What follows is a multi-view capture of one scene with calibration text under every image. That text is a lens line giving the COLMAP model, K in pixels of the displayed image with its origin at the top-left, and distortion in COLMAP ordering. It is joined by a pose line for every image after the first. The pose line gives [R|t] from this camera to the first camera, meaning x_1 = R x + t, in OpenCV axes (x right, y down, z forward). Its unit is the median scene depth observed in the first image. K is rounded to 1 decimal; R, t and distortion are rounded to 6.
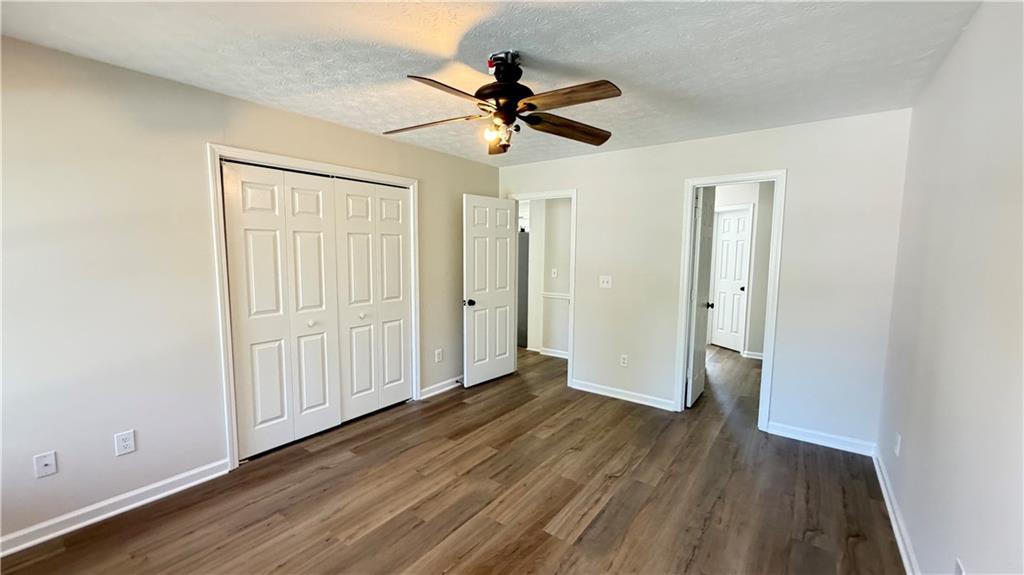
lens RADIAL K [[413.9, 0, 511.7], [0, 413.9, 286.3], [0, 0, 1]] dist [0.002160, 0.000562]
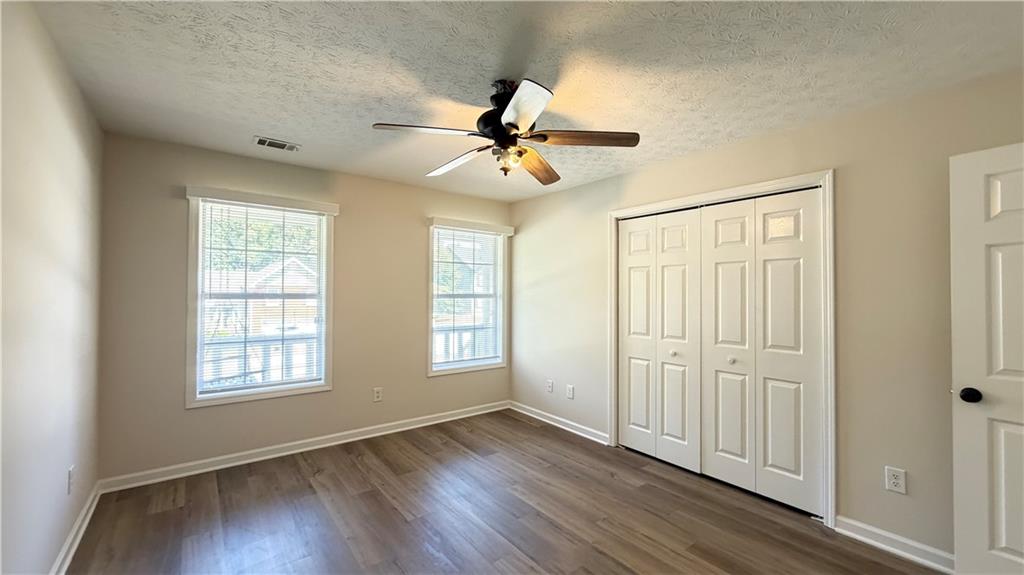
lens RADIAL K [[413.9, 0, 511.0], [0, 413.9, 288.9], [0, 0, 1]] dist [0.002160, 0.000562]
pose [[-0.274536, -0.021225, -0.961343, 0.681830], [-0.102610, 0.994695, 0.007342, -0.039192], [0.956086, 0.100659, -0.275257, 0.955960]]
